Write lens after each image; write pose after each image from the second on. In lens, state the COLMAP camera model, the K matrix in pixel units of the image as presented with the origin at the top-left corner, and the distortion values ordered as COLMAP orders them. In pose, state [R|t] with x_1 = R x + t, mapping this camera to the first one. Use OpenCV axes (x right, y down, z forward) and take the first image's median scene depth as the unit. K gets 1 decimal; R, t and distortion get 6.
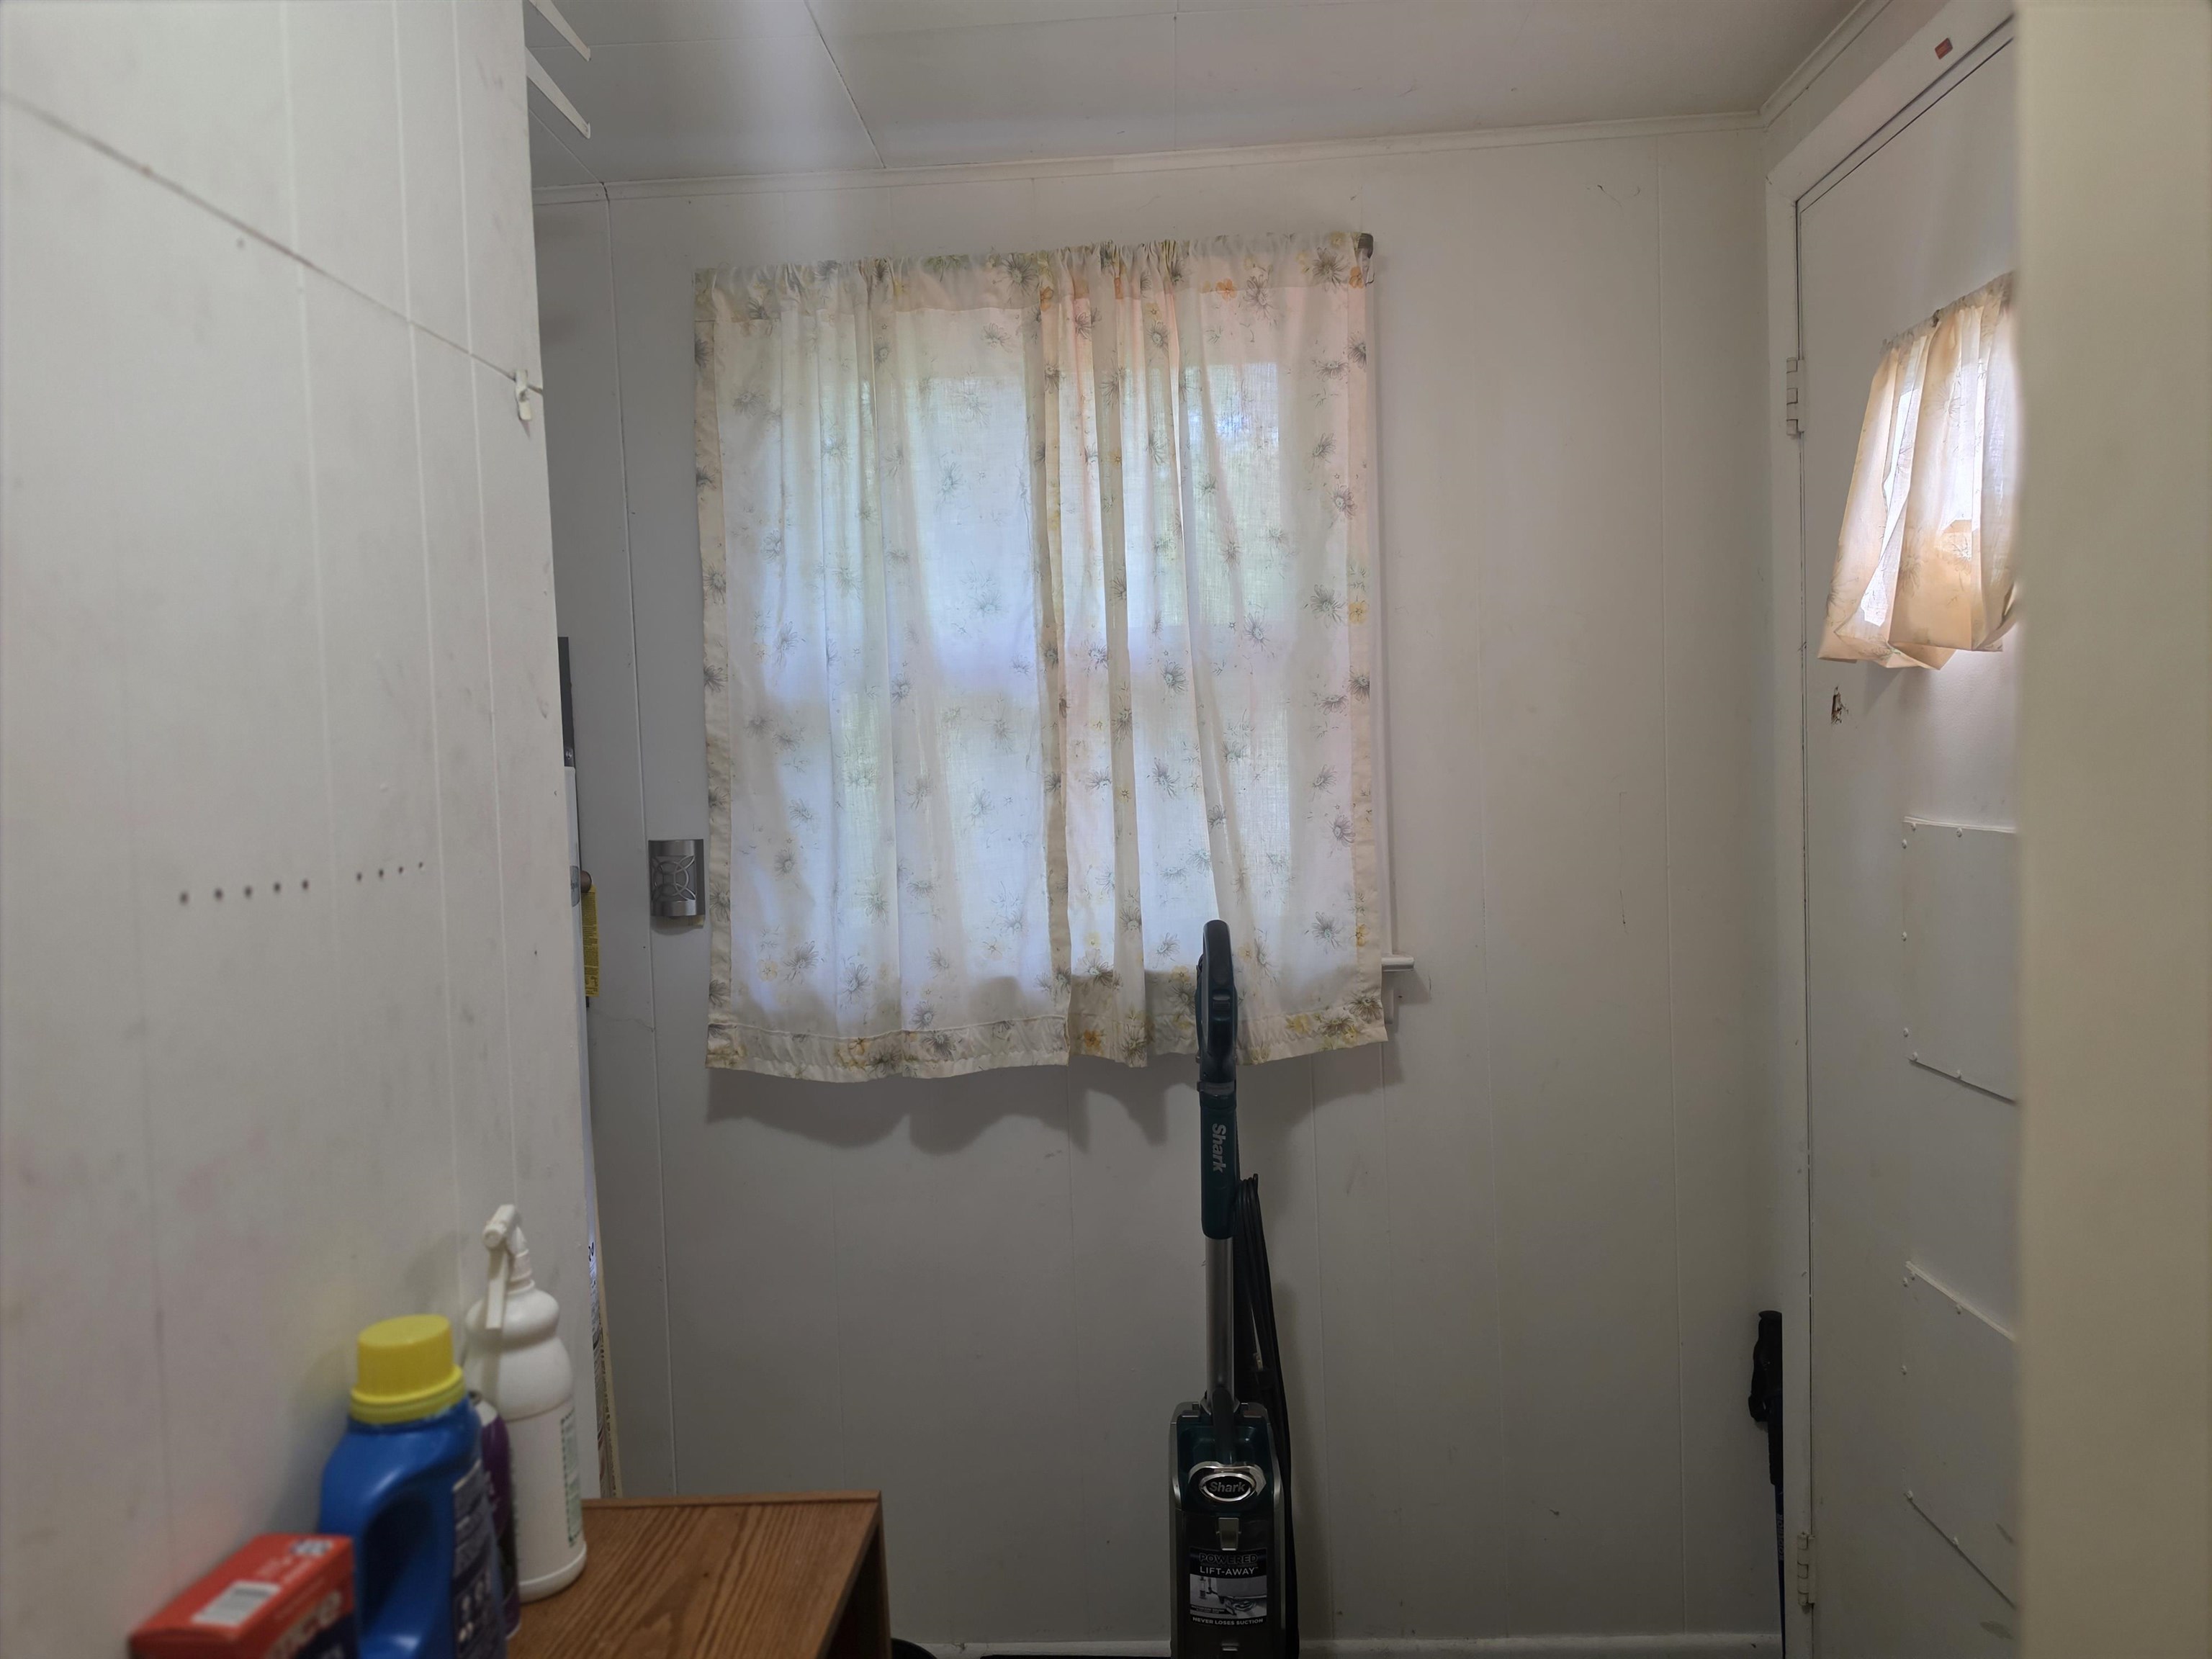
lens RADIAL K [[1533.3, 0, 1107.4], [0, 1533.3, 836.3], [0, 0, 1]] dist [0.052141, -0.057302]
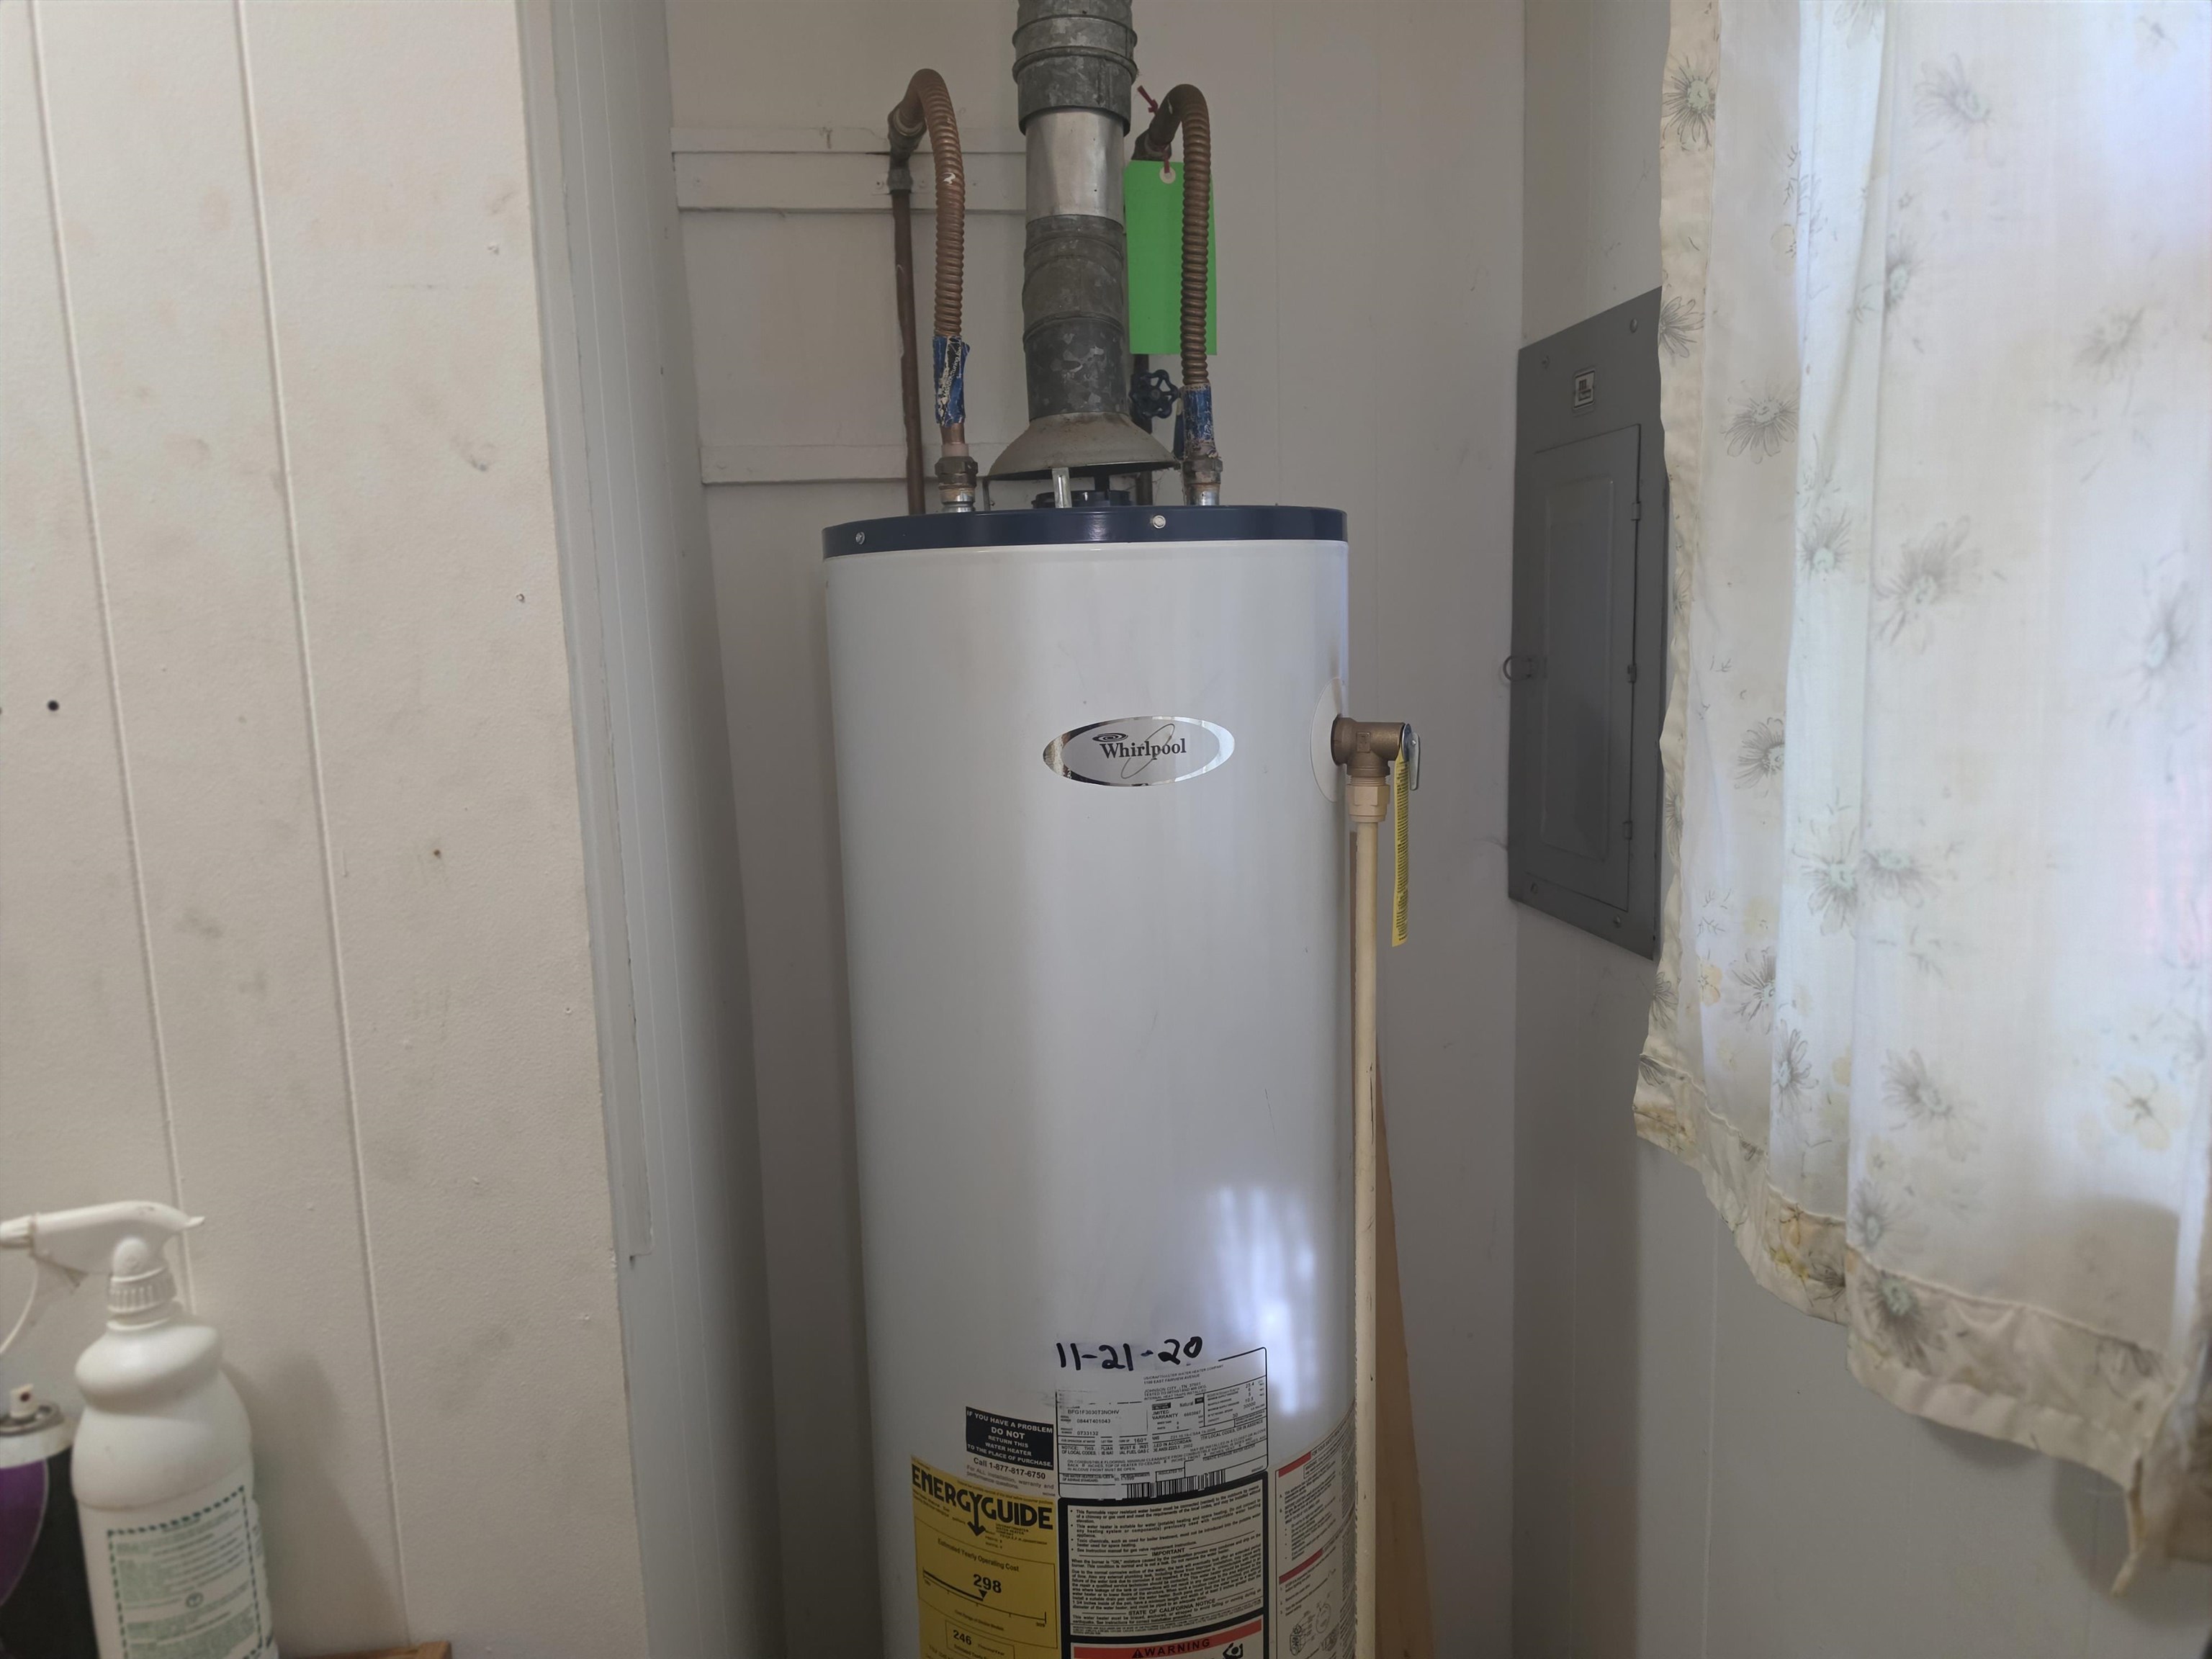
lens RADIAL K [[1533.3, 0, 1107.4], [0, 1533.3, 836.3], [0, 0, 1]] dist [0.052141, -0.057302]
pose [[0.201214, 0.172325, -0.964270, 0.177151], [-0.022066, 0.984952, 0.171416, -0.029500], [0.979299, -0.013214, 0.201988, 0.741610]]
